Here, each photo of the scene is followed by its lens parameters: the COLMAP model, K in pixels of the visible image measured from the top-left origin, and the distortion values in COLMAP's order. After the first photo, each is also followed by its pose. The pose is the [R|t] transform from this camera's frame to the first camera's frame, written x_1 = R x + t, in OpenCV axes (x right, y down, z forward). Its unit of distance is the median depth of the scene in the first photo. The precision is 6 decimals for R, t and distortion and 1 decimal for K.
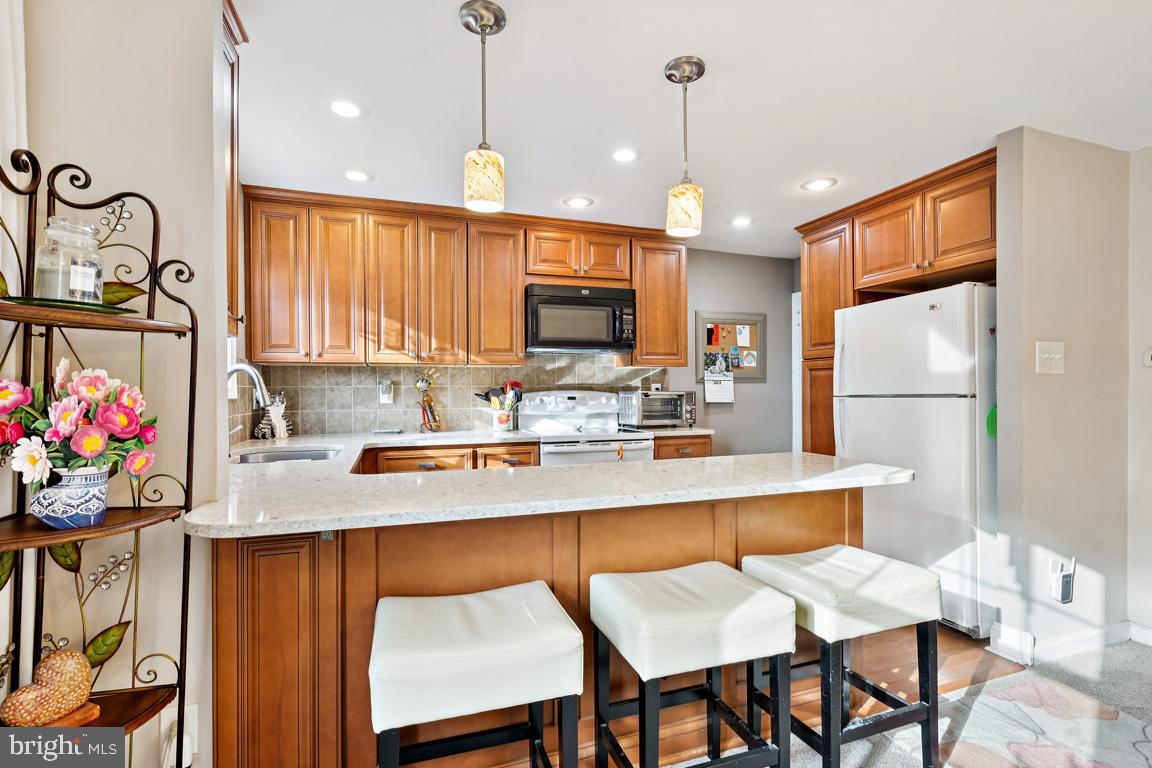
lens RADIAL K [[530.9, 0, 579.6], [0, 530.9, 389.9], [0, 0, 1]] dist [-0.007469, 0.004947]
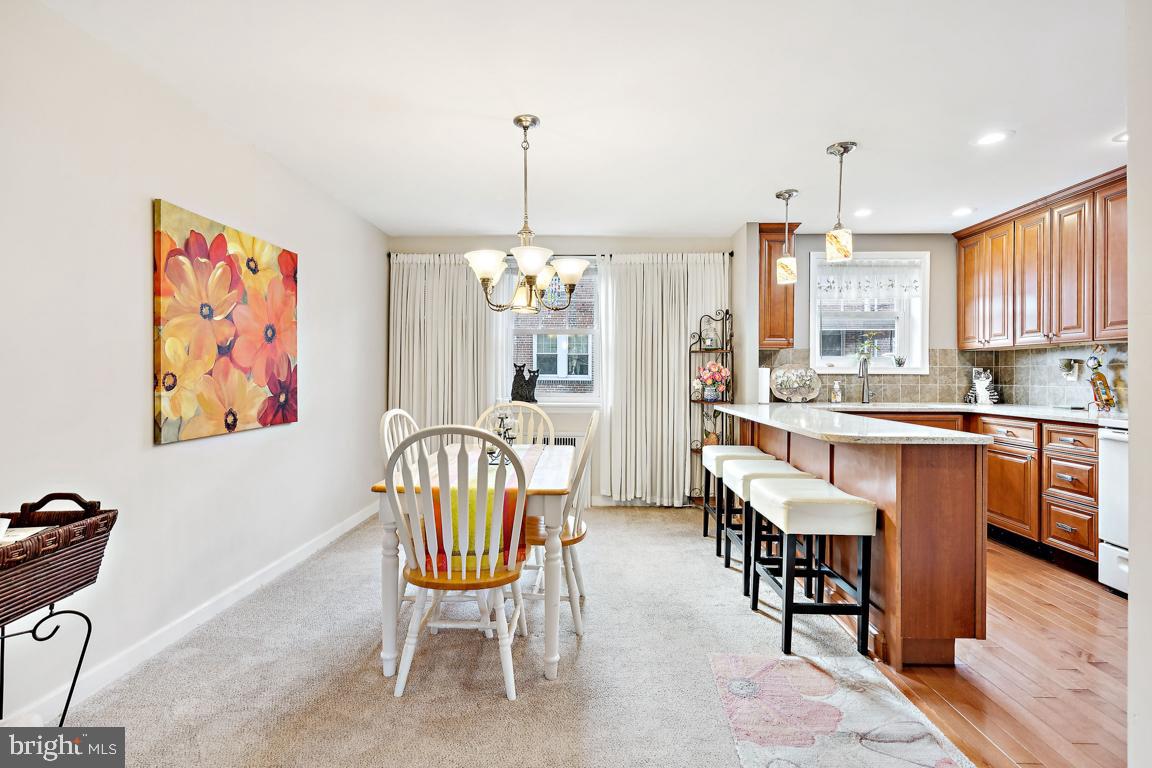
lens RADIAL K [[530.9, 0, 582.9], [0, 530.9, 375.1], [0, 0, 1]] dist [-0.007469, 0.004947]
pose [[-0.349575, 0.003553, -0.936902, 0.994813], [-0.000883, 0.999991, 0.004121, 0.010465], [0.936908, 0.002268, -0.349568, 0.469574]]
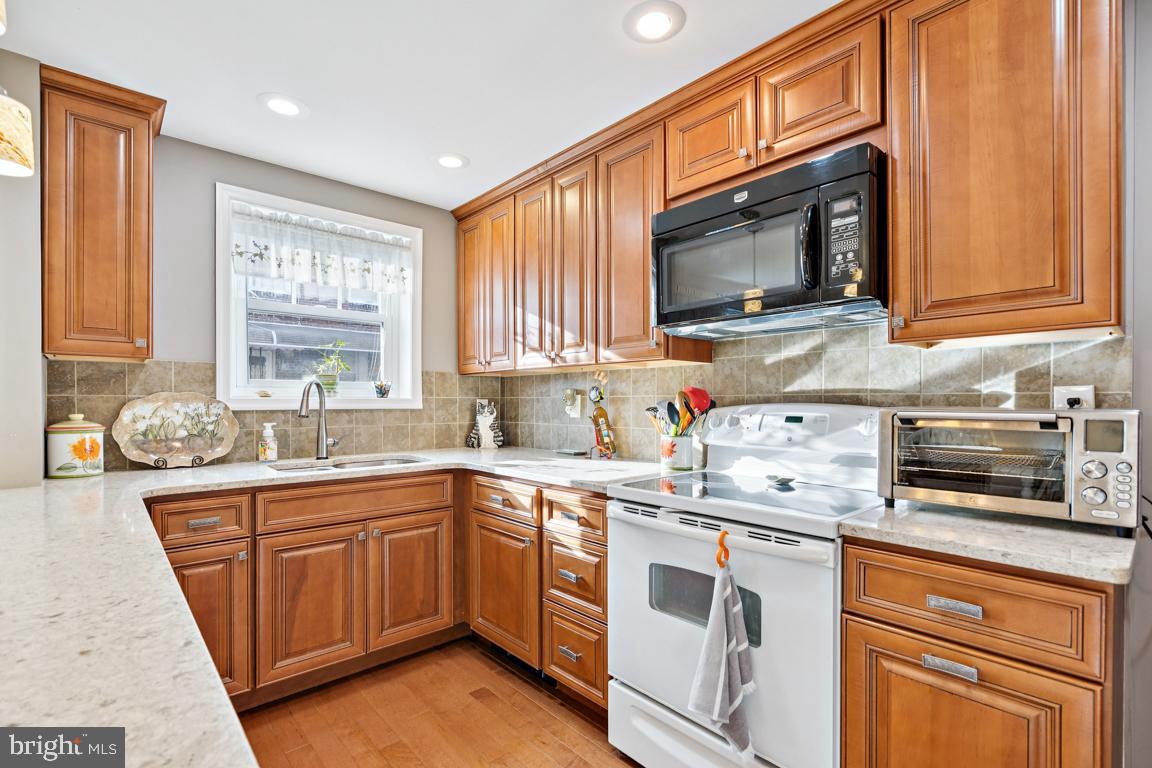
lens RADIAL K [[530.9, 0, 577.3], [0, 530.9, 403.8], [0, 0, 1]] dist [-0.007469, 0.004947]
pose [[0.388522, 0.009789, -0.921387, 0.404939], [-0.000956, 0.999947, 0.010220, -0.004413], [0.921439, -0.003090, 0.388511, 0.705776]]
